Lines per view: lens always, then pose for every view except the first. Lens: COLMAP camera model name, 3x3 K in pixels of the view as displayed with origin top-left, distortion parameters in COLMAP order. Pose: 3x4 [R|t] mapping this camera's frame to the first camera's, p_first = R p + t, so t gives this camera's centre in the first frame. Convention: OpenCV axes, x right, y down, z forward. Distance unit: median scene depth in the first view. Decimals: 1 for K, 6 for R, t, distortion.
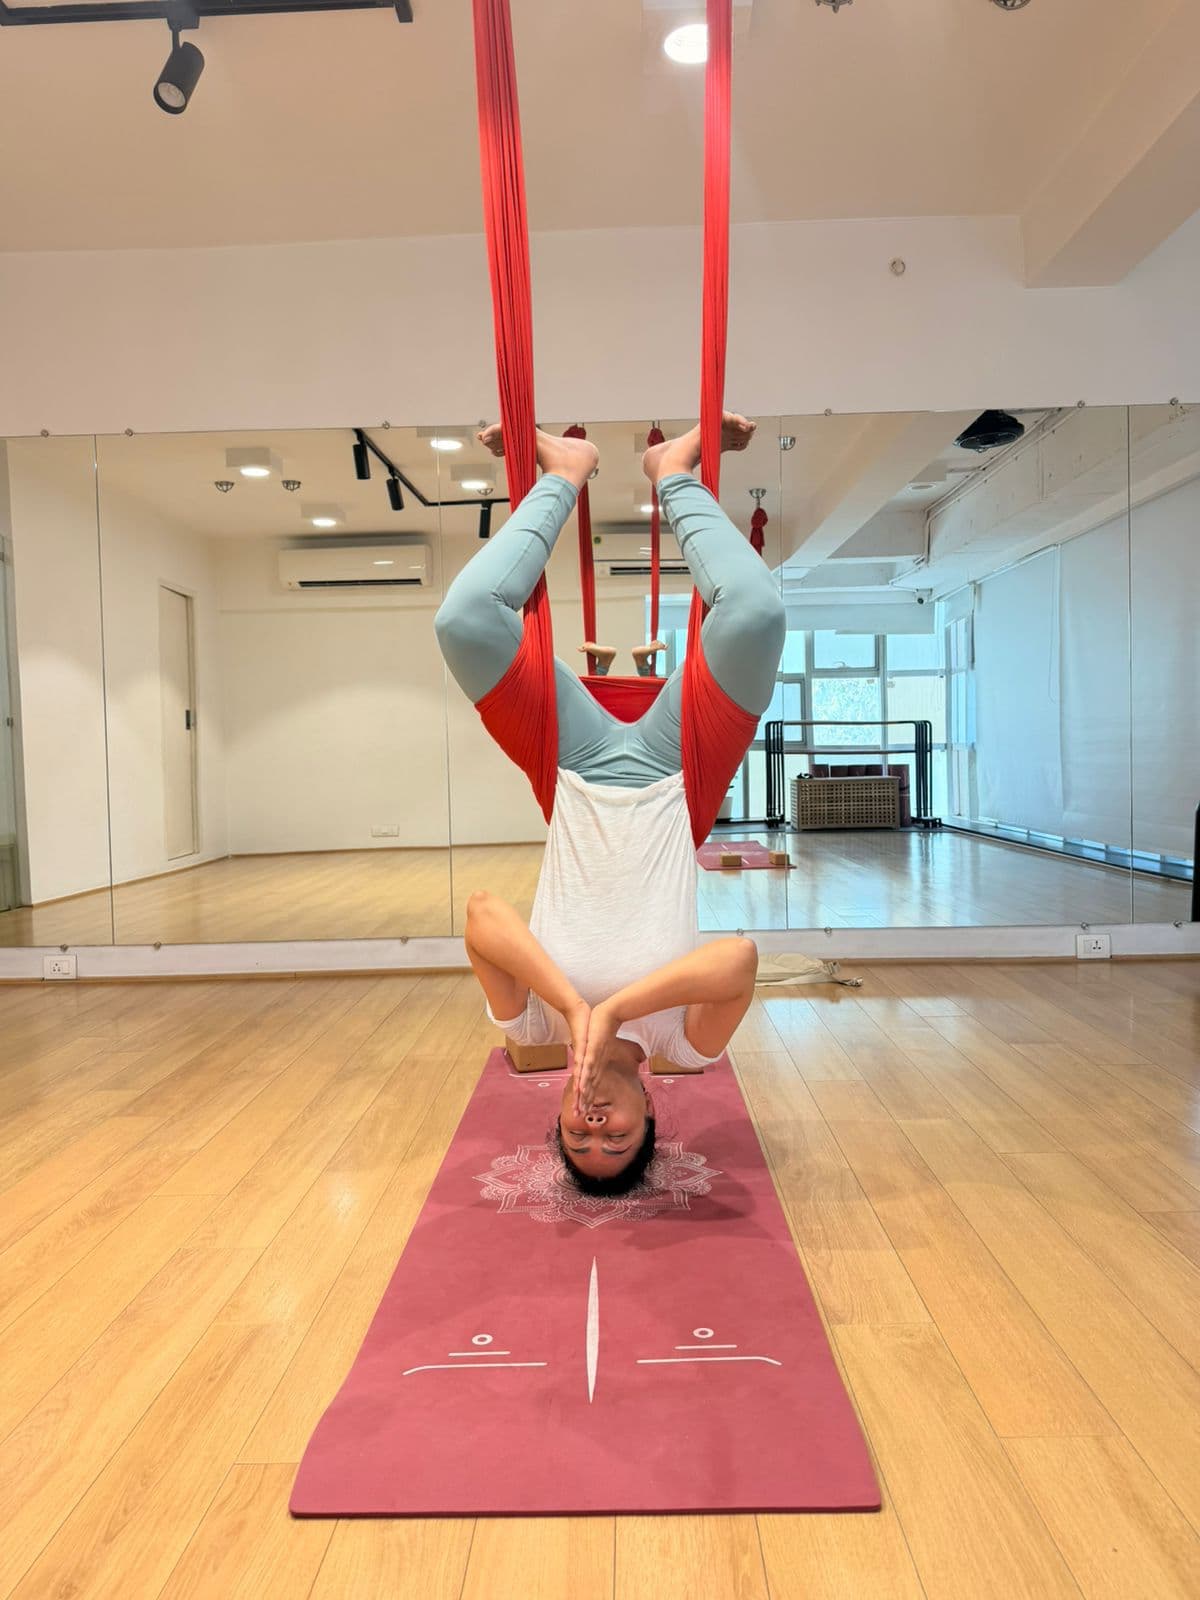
lens RADIAL K [[1141.0, 0, 607.7], [0, 1141.0, 795.2], [0, 0, 1]] dist [0.053456, -0.066997]
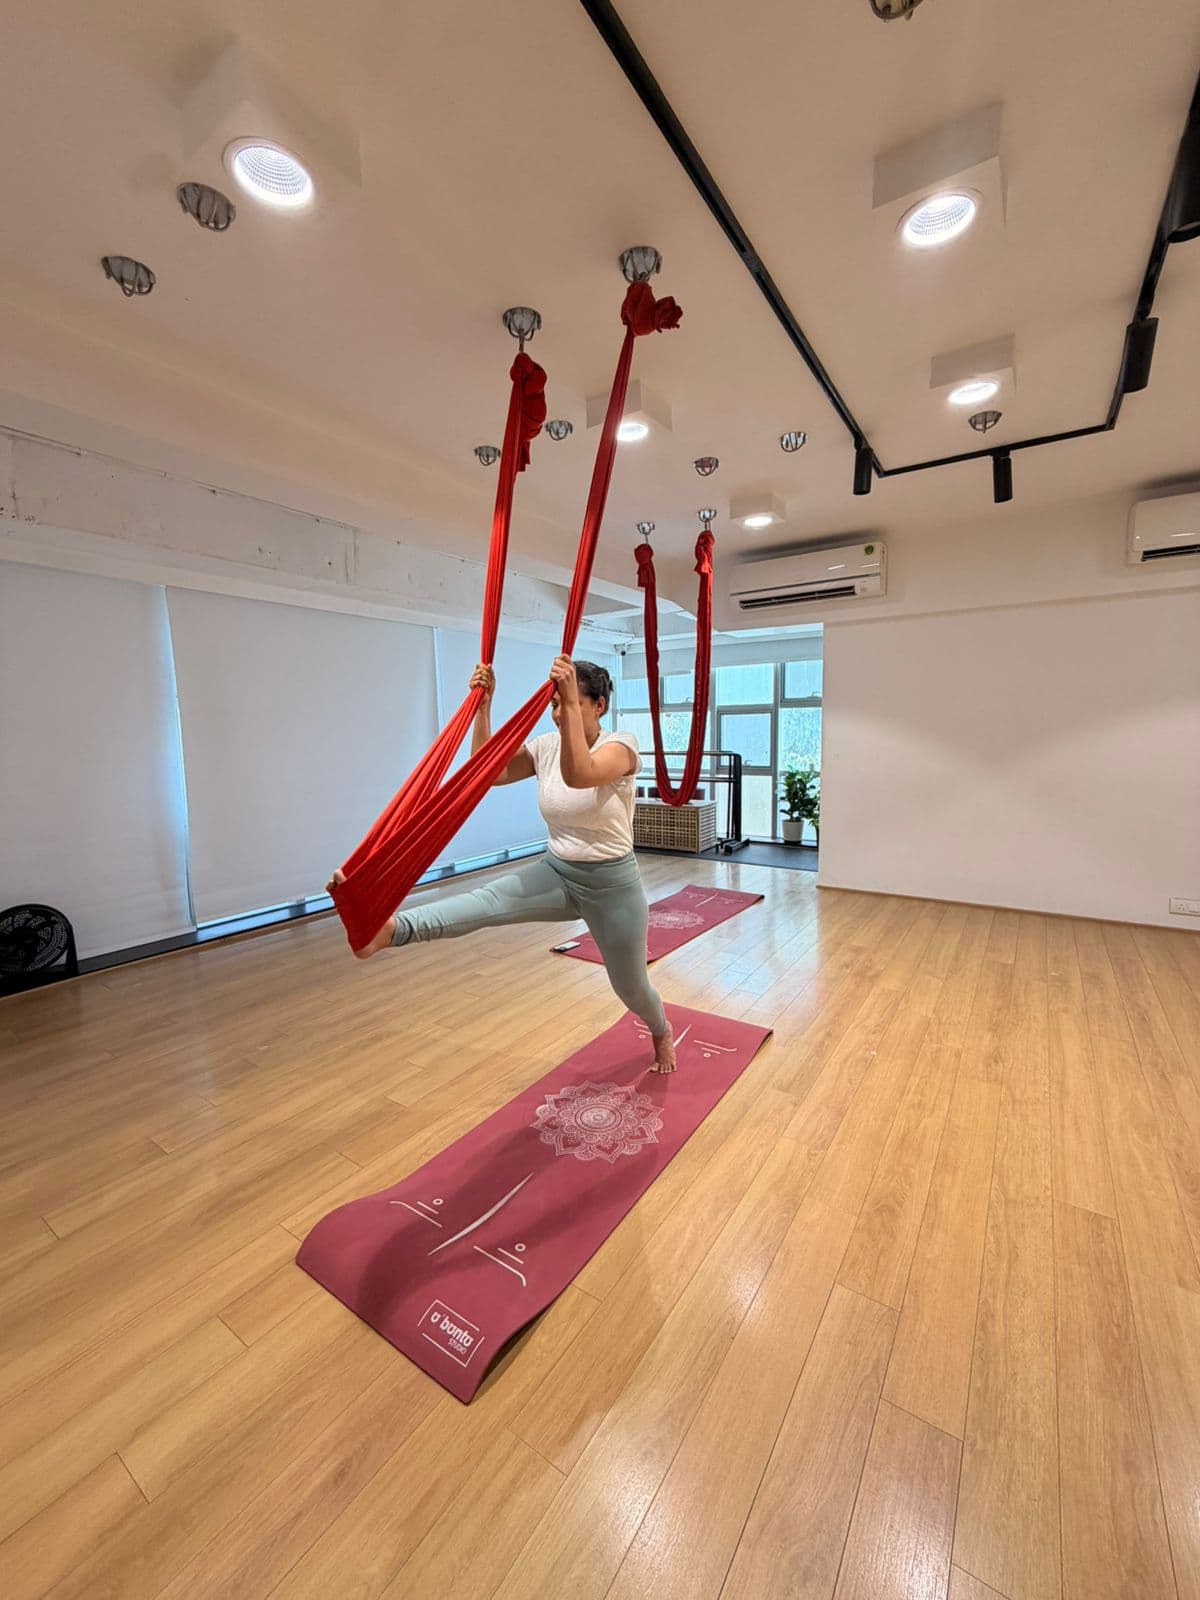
lens RADIAL K [[645.9, 0, 600.0], [0, 645.9, 800.0], [0, 0, 1]] dist [0.000245, 0.000041]
pose [[-0.836819, -0.024400, 0.546936, -0.472690], [0.053724, 0.990525, 0.126386, -0.255283], [-0.544838, 0.135146, -0.827579, 1.513280]]
